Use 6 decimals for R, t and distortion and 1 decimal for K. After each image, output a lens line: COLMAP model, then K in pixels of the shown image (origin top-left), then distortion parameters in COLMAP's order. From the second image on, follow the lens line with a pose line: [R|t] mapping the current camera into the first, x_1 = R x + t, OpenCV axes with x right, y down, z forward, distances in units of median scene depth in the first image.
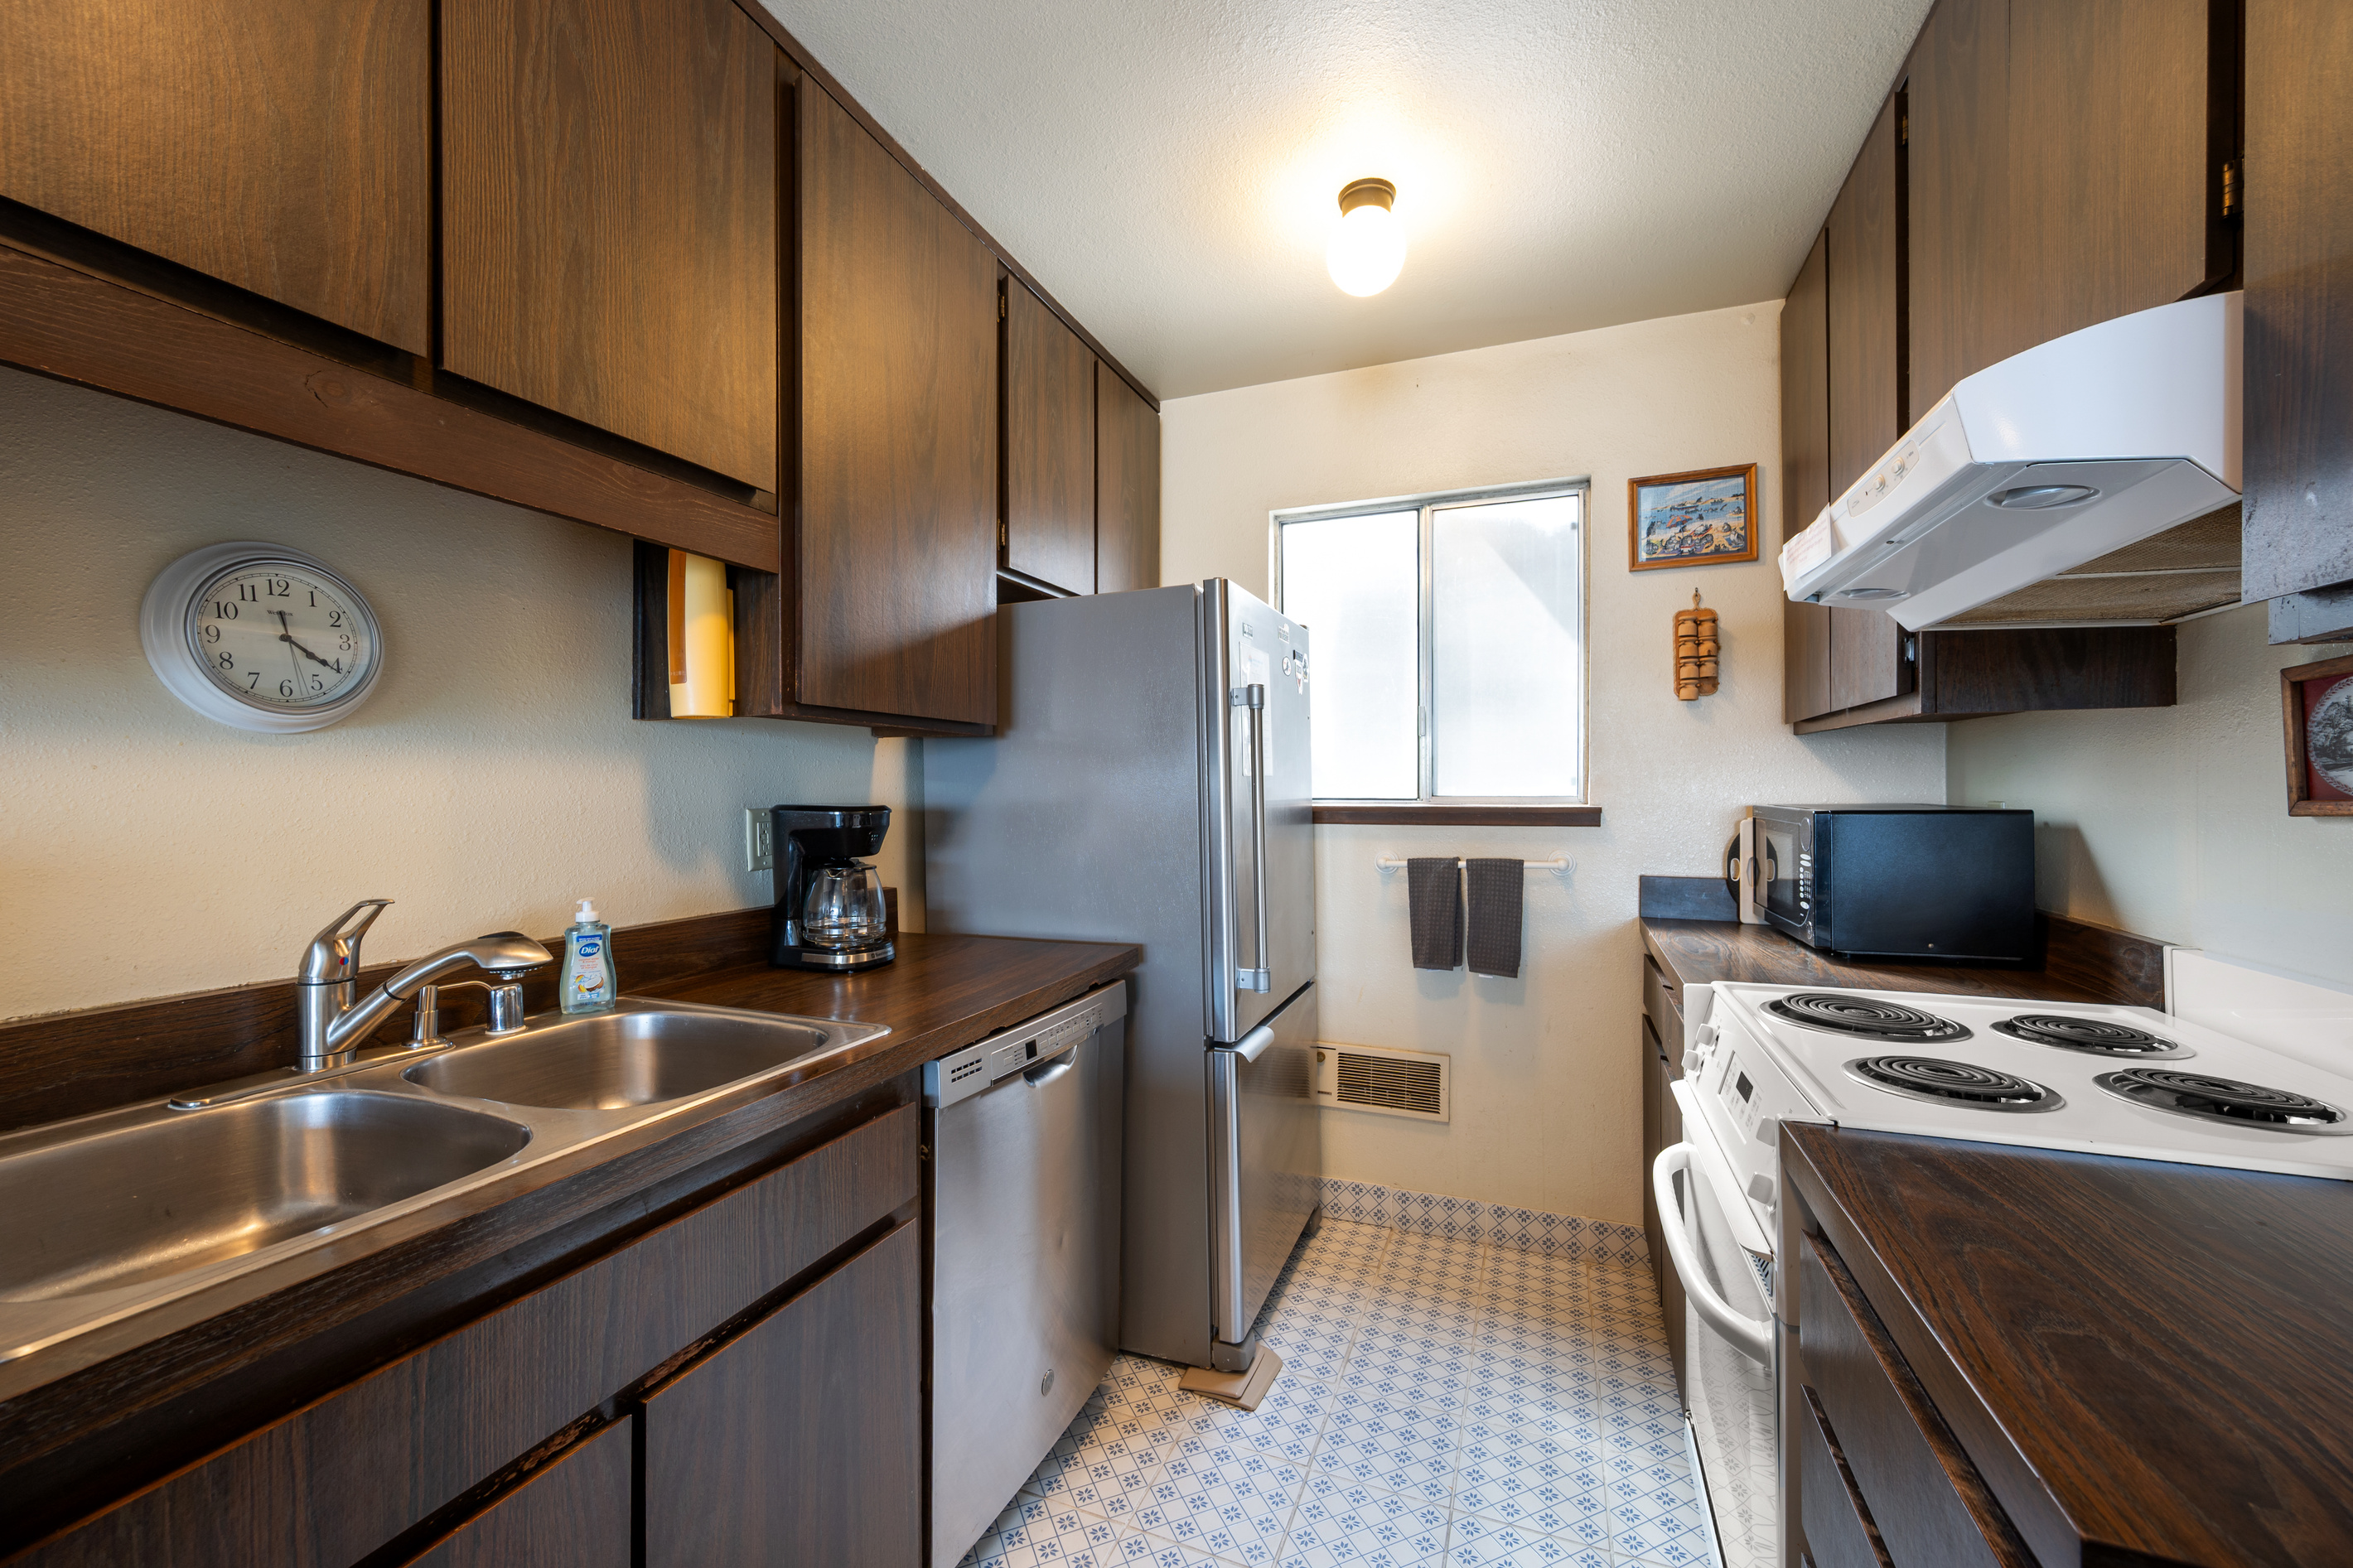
lens RADIAL K [[922.5, 0, 1163.4], [0, 922.5, 786.7], [0, 0, 1]] dist [-0.002674, 0.000242]
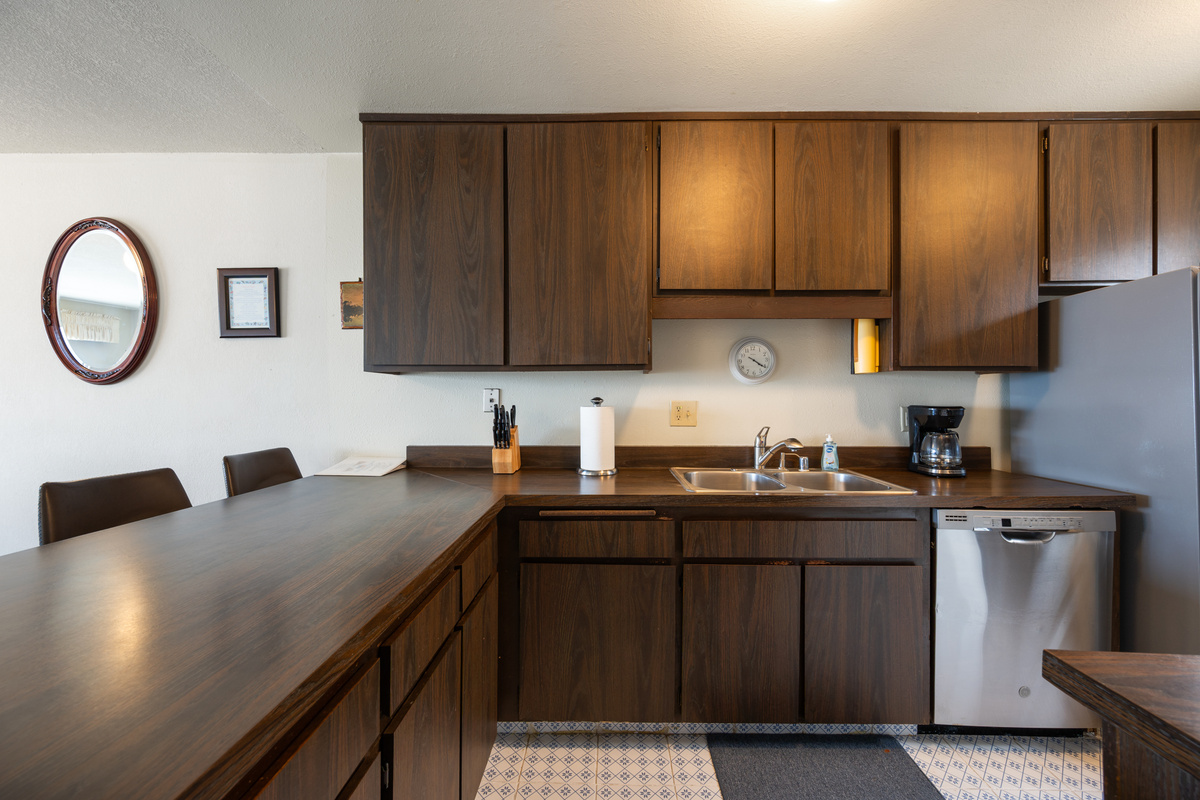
lens RADIAL K [[470.5, 0, 604.8], [0, 470.5, 400.0], [0, 0, 1]] dist [-0.002674, 0.000242]
pose [[0.363737, 0.009702, -0.931451, 0.460509], [0.000569, 0.999943, 0.010638, -0.008383], [0.931502, -0.004399, 0.363711, -0.223935]]
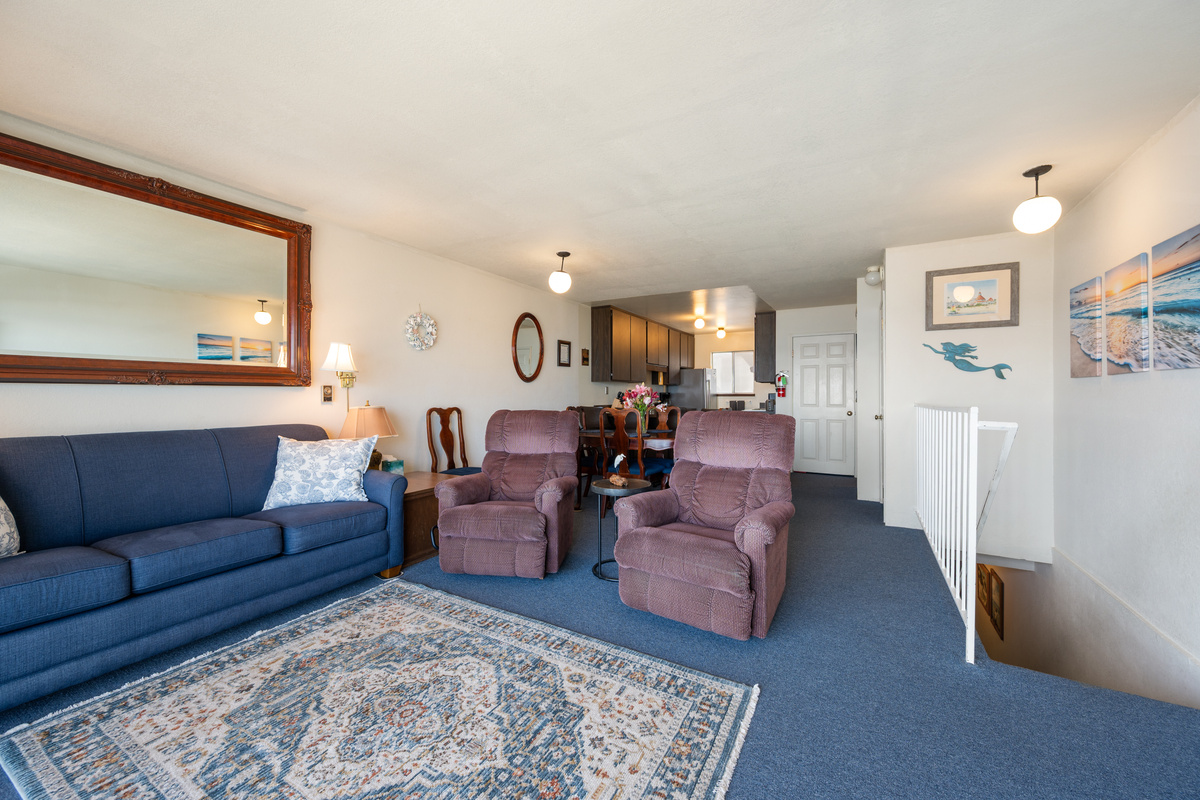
lens RADIAL K [[470.5, 0, 601.1], [0, 470.5, 401.8], [0, 0, 1]] dist [-0.002674, 0.000242]
pose [[0.991250, 0.006330, -0.131846, -0.385267], [-0.004154, 0.999851, 0.016774, 0.038012], [0.131933, -0.016079, 0.991128, -4.226600]]
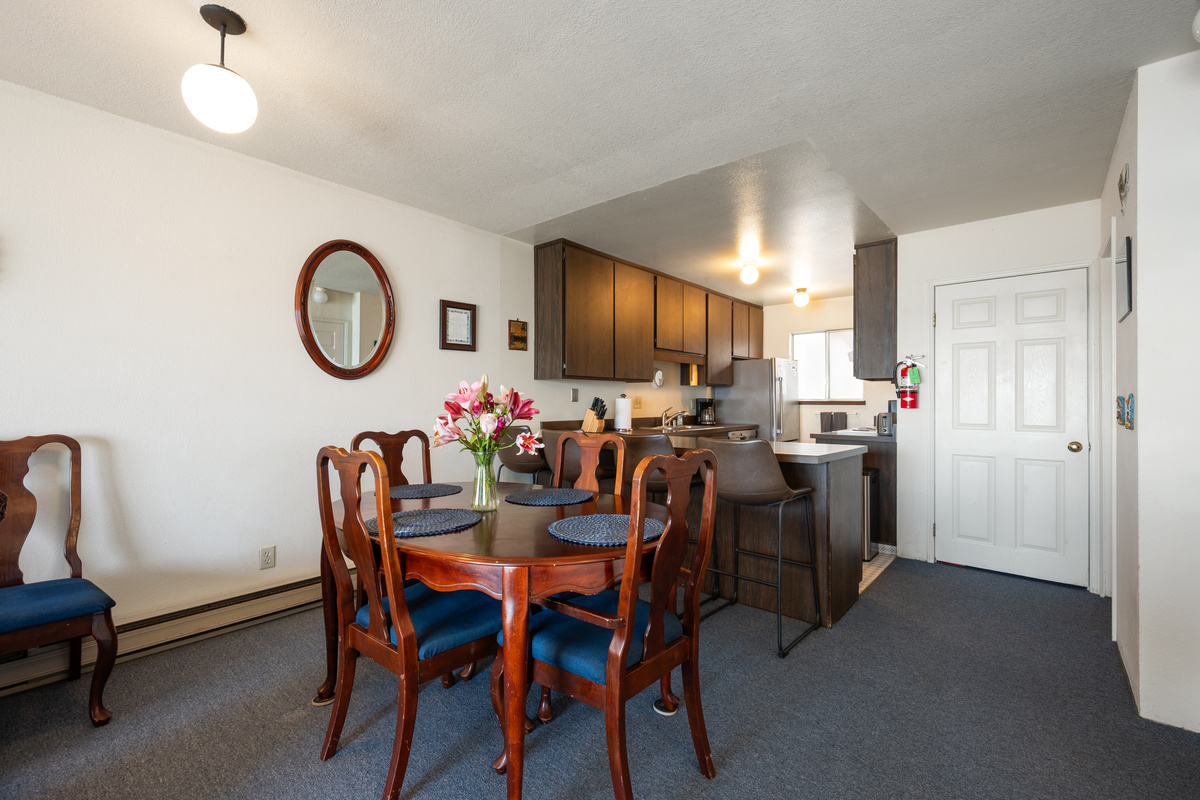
lens RADIAL K [[511.9, 0, 605.8], [0, 511.9, 402.4], [0, 0, 1]] dist [0.002034, 0.000221]
pose [[0.948442, 0.007057, -0.316873, 0.089203], [-0.004722, 0.999956, 0.008137, 0.020843], [0.316916, -0.006221, 0.948433, -2.468356]]
